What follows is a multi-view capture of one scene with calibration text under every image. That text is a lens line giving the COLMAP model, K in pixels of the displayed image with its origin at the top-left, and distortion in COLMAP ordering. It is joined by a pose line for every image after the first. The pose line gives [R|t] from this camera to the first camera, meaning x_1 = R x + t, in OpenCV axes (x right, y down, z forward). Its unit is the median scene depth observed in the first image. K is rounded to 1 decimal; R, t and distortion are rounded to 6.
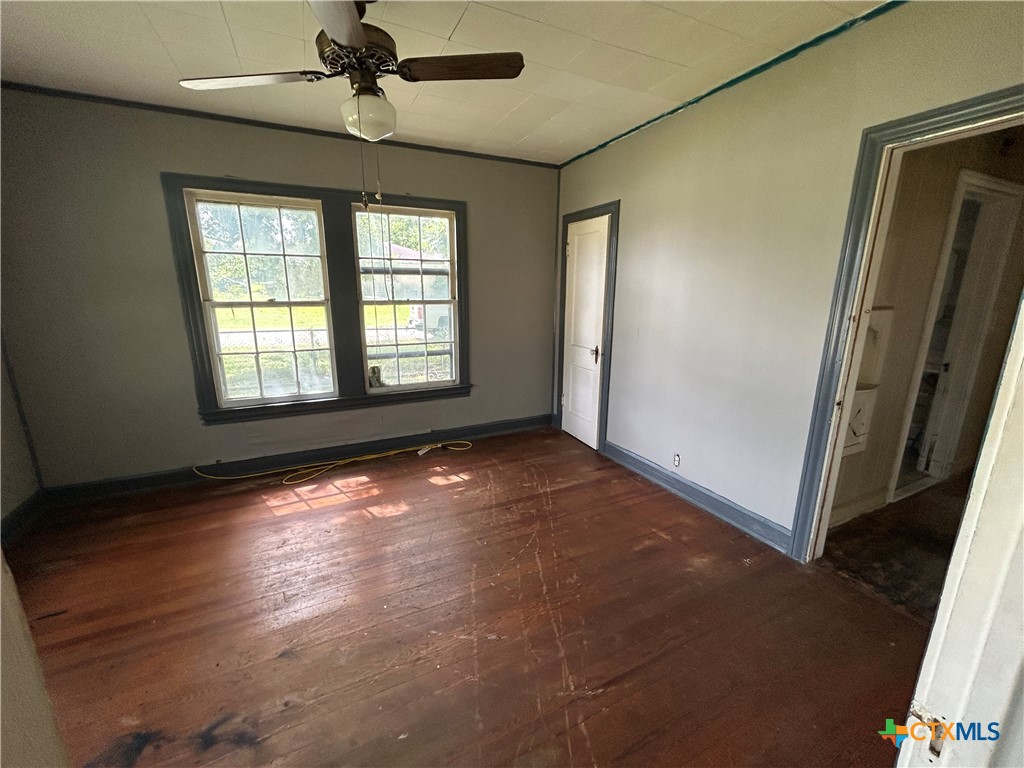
lens RADIAL K [[414.6, 0, 510.2], [0, 414.6, 383.8], [0, 0, 1]] dist [-0.004254, 0.003536]
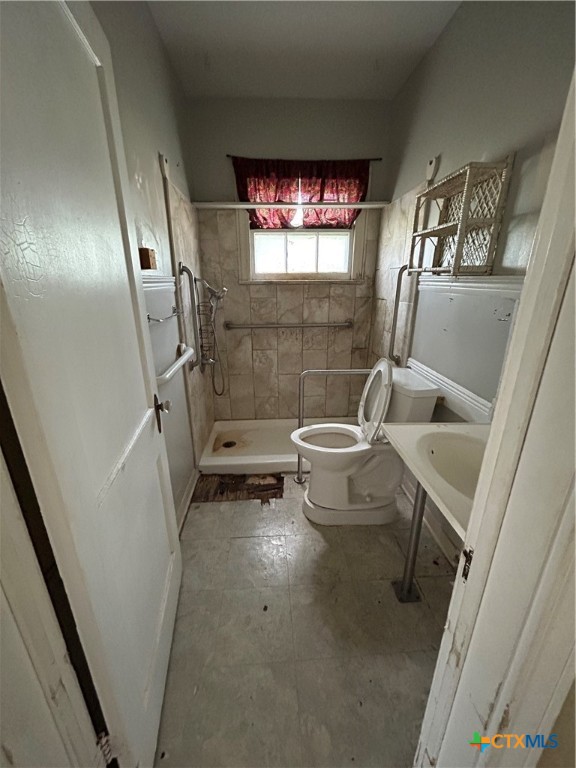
lens RADIAL K [[310.9, 0, 287.0], [0, 310.9, 382.8], [0, 0, 1]] dist [-0.004254, 0.003536]
pose [[0.924852, 0.118995, -0.361232, 1.169200], [-0.083265, 0.990103, 0.112974, -0.185339], [0.371100, -0.074406, 0.925607, 0.924932]]
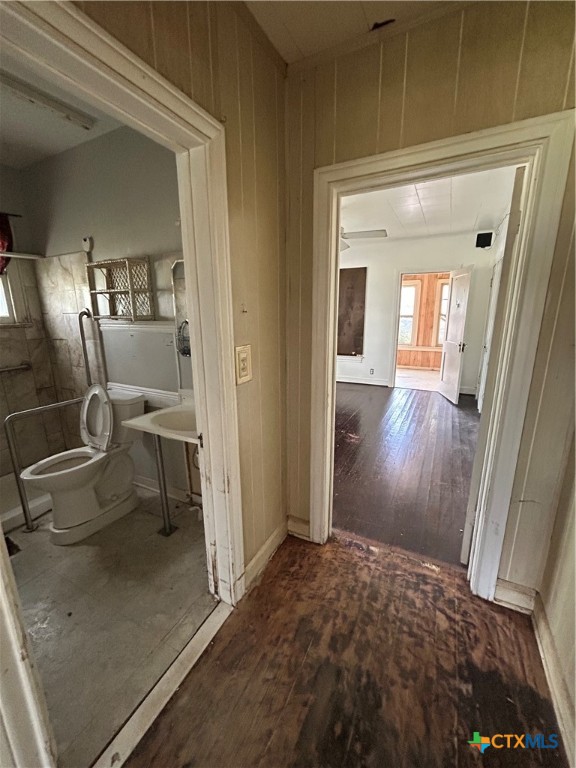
lens RADIAL K [[310.9, 0, 287.0], [0, 310.9, 382.8], [0, 0, 1]] dist [-0.004254, 0.003536]
pose [[0.797037, -0.143403, 0.586658, 1.043944], [0.145783, 0.988358, 0.043534, -0.145675], [-0.586072, 0.050827, 0.808664, 0.647713]]
